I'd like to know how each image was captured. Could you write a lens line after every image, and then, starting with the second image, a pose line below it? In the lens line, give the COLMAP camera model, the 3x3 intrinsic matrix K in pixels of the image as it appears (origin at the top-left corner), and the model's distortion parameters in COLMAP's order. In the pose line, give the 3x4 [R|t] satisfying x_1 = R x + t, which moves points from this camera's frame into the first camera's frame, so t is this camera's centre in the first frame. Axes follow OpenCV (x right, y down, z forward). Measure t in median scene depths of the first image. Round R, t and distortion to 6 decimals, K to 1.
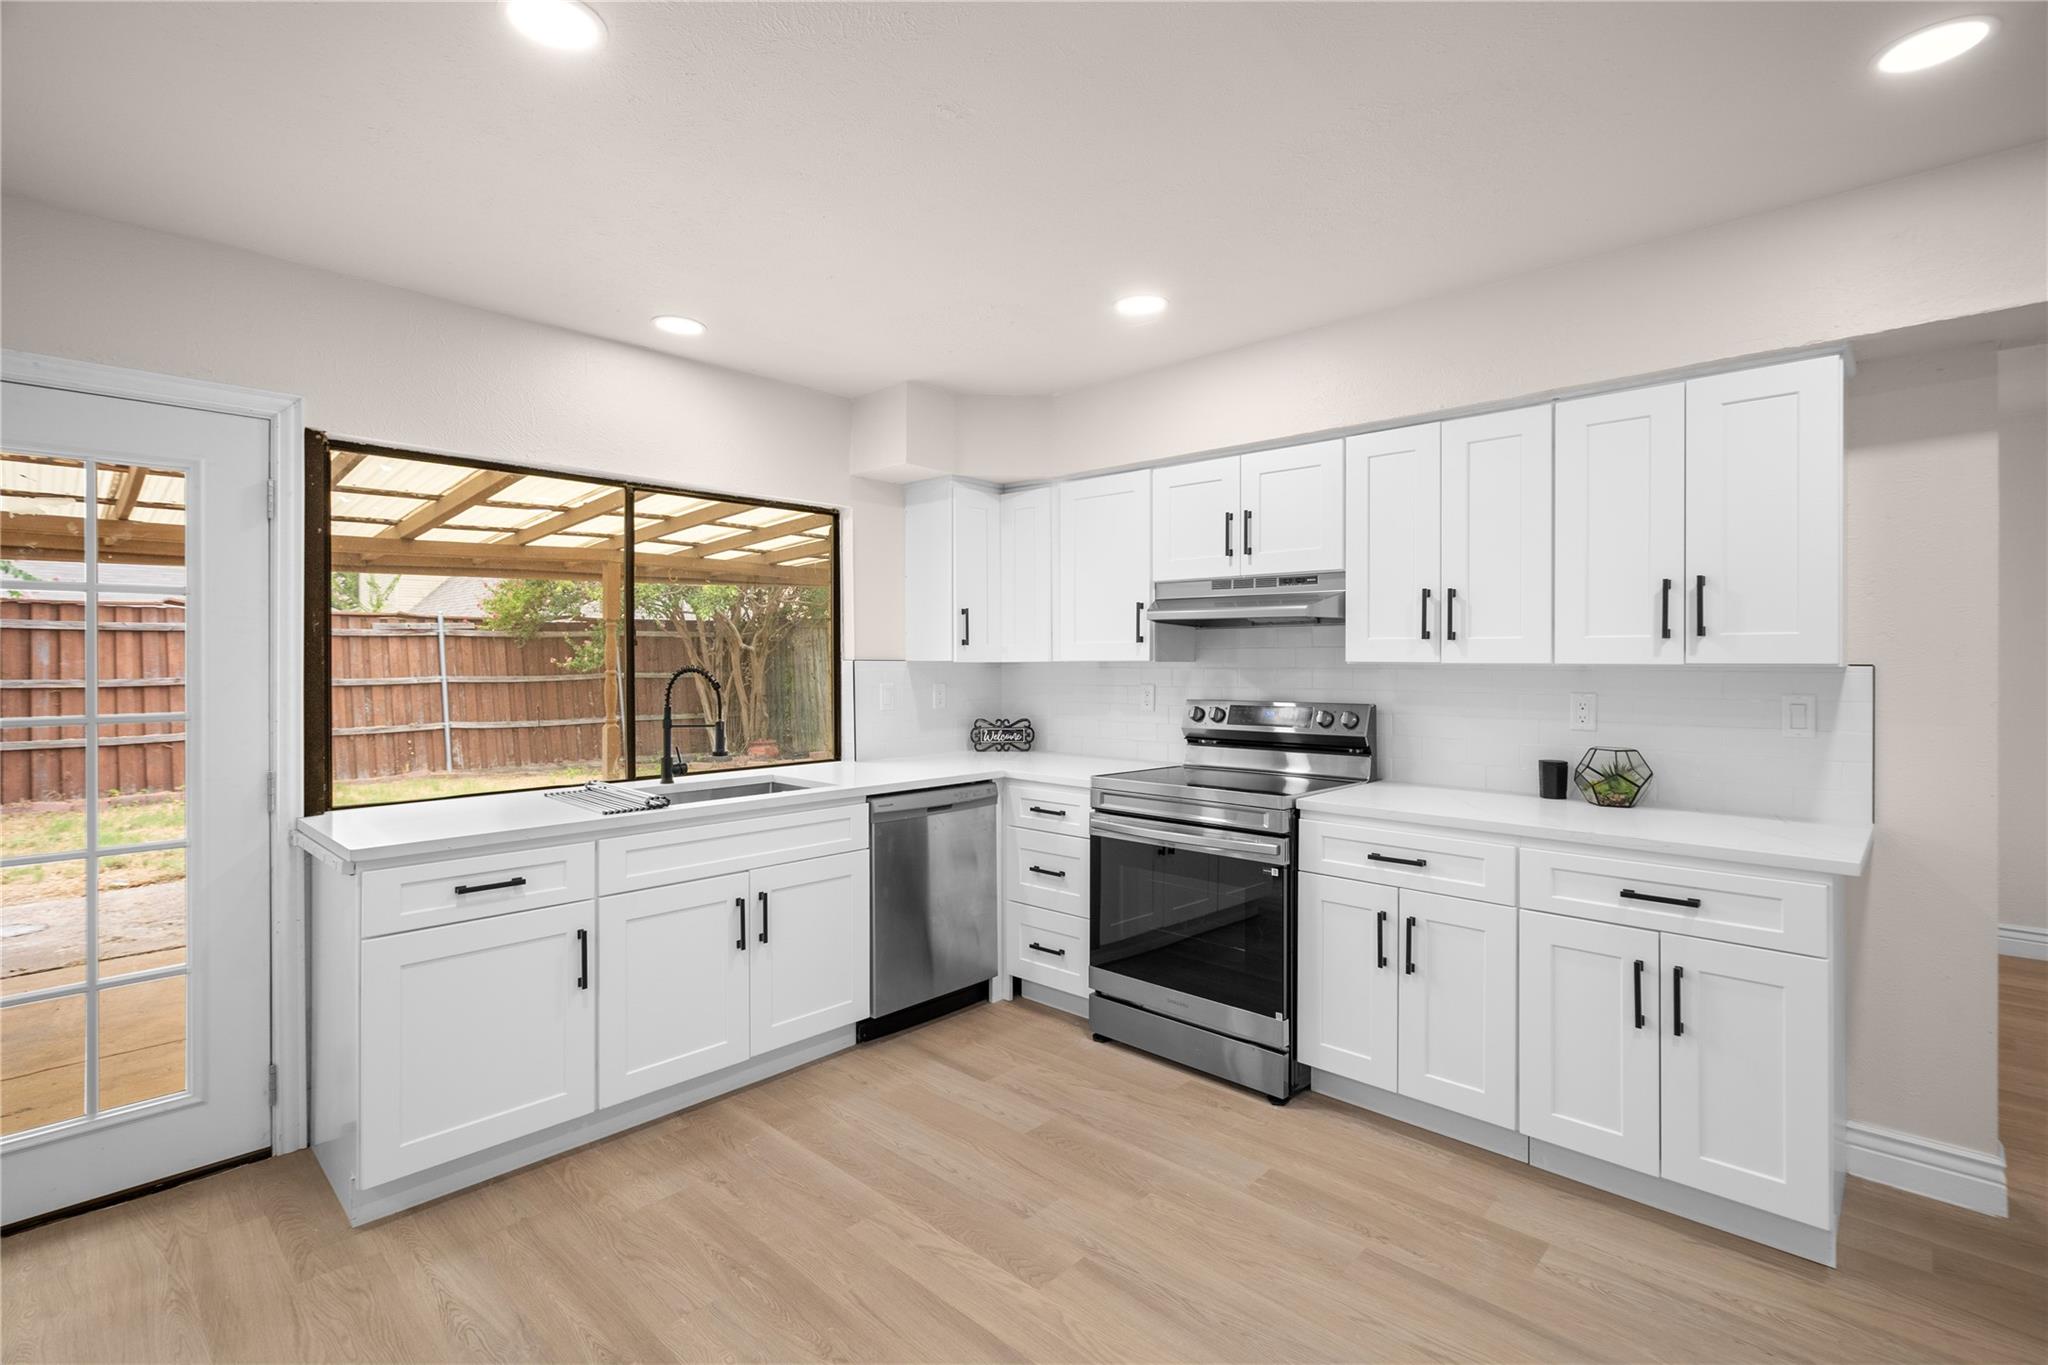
lens RADIAL K [[948.3, 0, 1040.5], [0, 948.3, 659.4], [0, 0, 1]] dist [-0.003214, 0.000177]
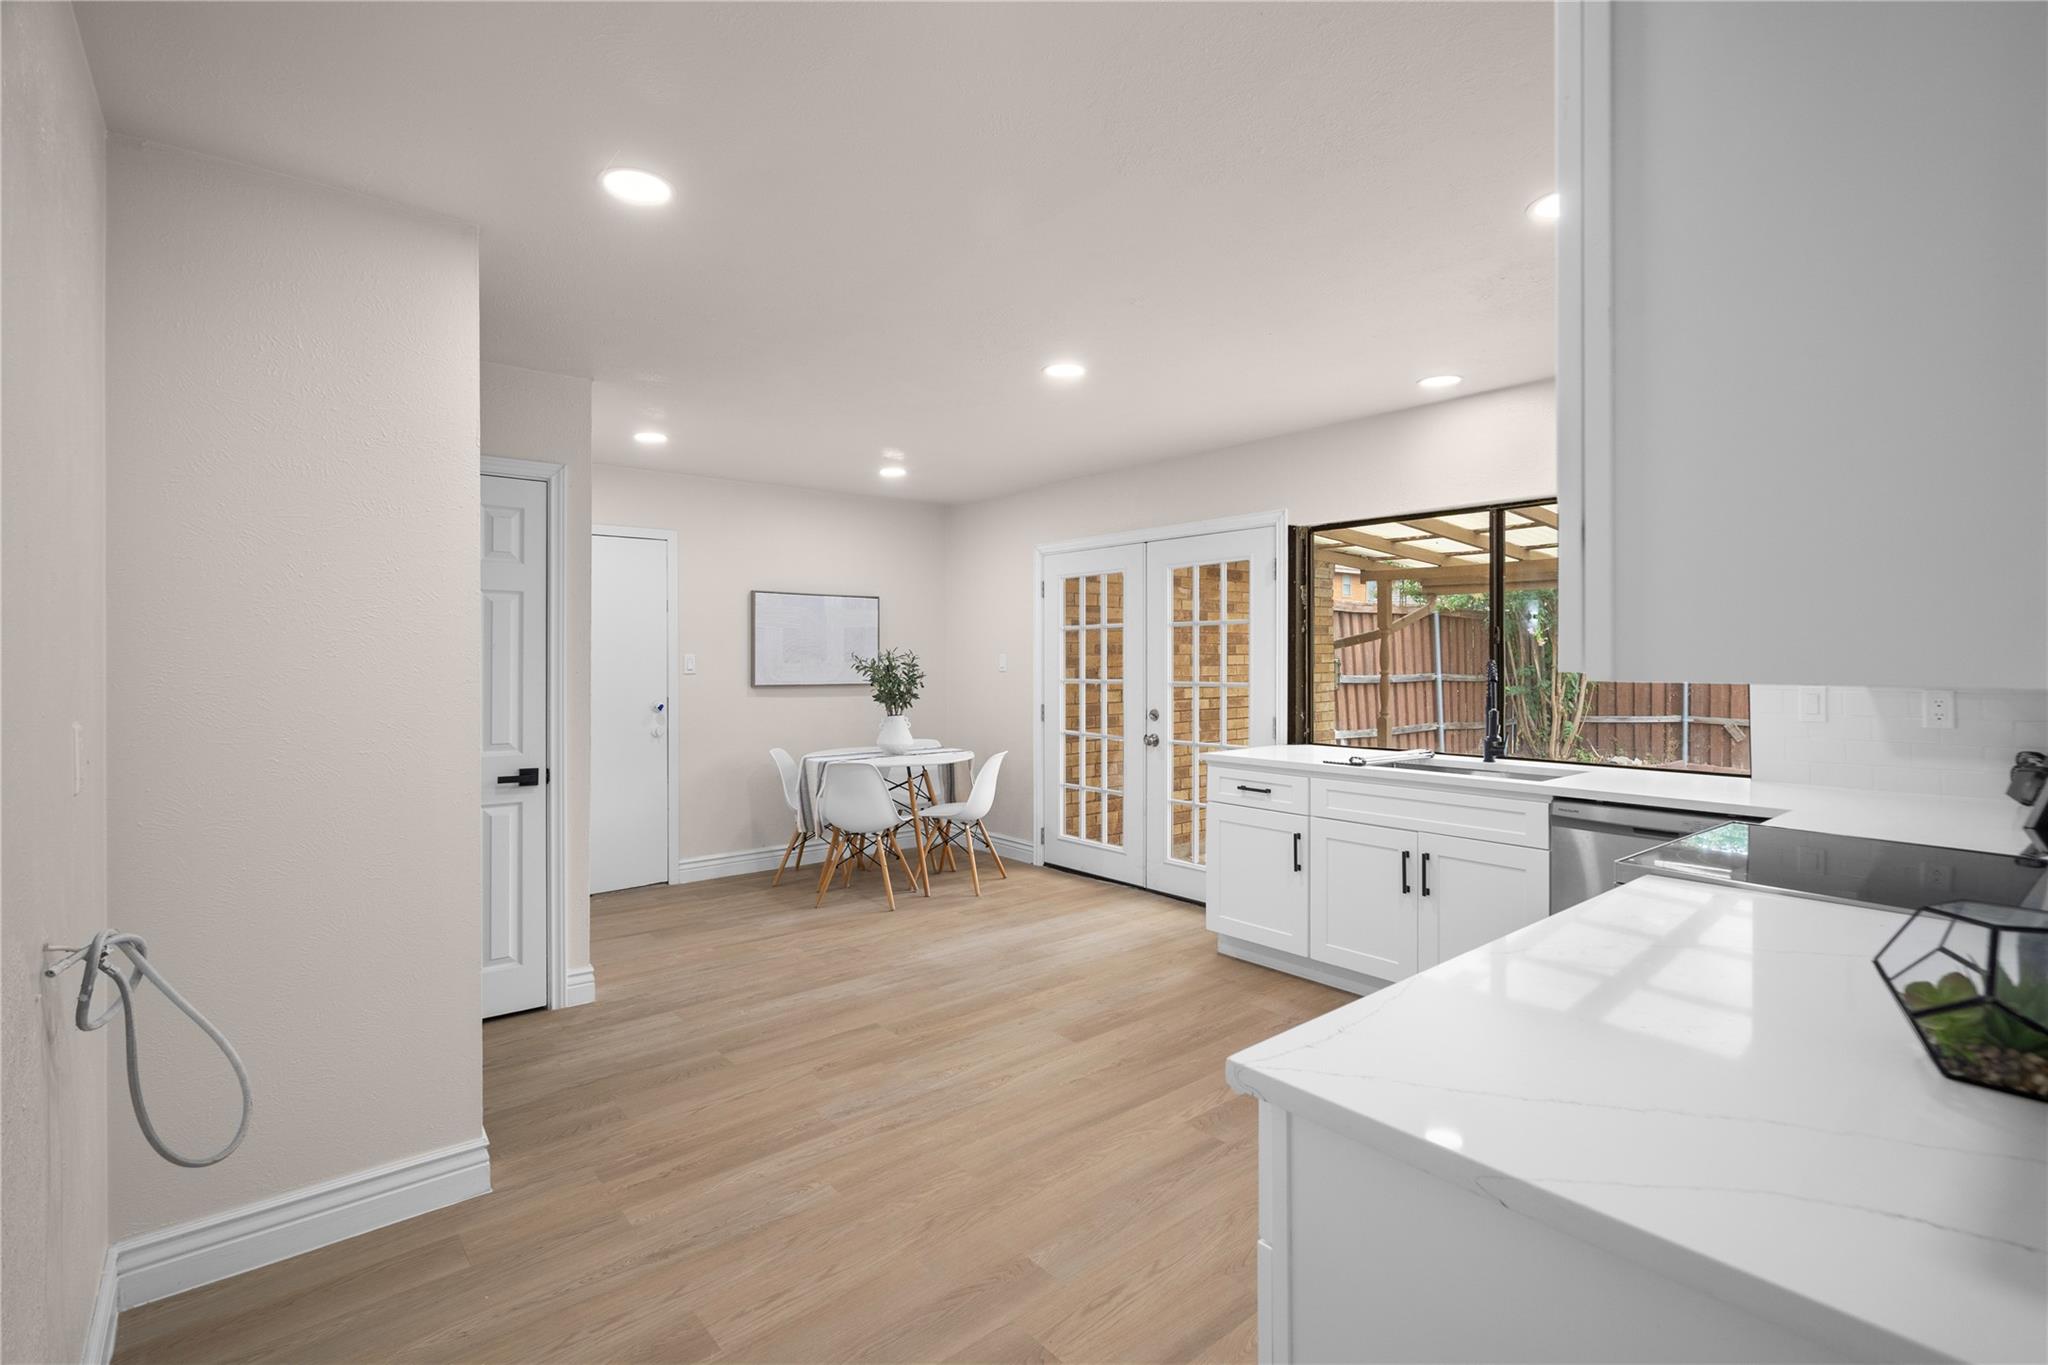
lens RADIAL K [[947.8, 0, 1024.0], [0, 947.8, 682.5], [0, 0, 1]] dist [0.000012, 0.000395]
pose [[-0.124759, 0.026105, -0.991844, 0.956516], [0.002475, 0.999659, 0.026000, 0.000792], [0.992184, 0.000789, -0.124781, 0.665651]]
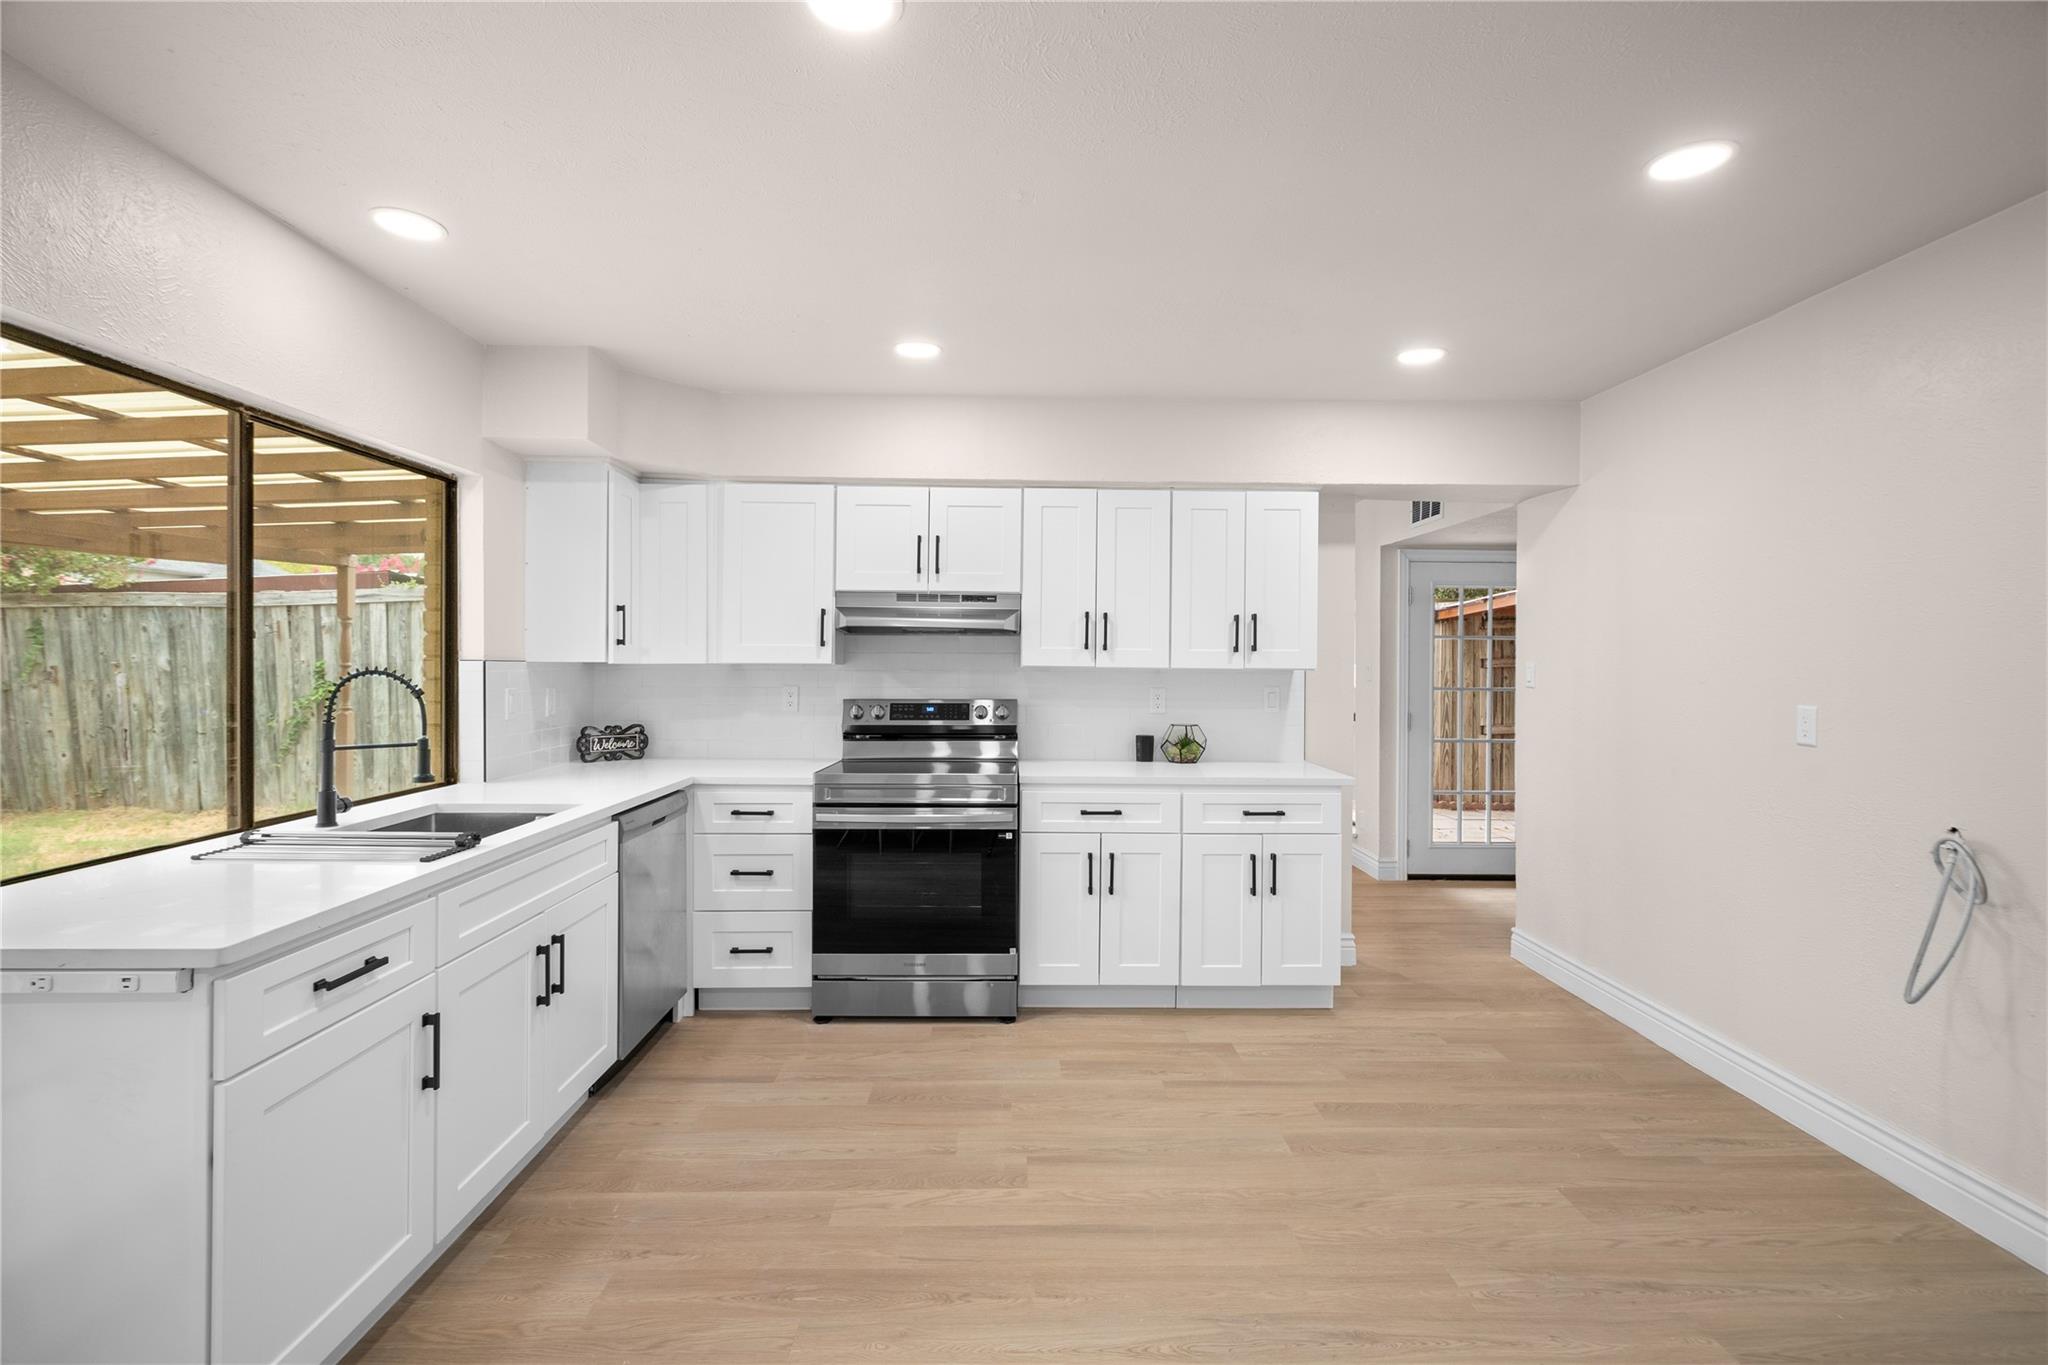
lens RADIAL K [[941.7, 0, 1030.1], [0, 941.7, 663.5], [0, 0, 1]] dist [-0.001231, 0.001260]
pose [[0.710304, 0.005570, 0.703873, -0.598488], [-0.008293, 0.999966, 0.000456, -0.001151], [-0.703846, -0.006161, 0.710326, 0.107018]]
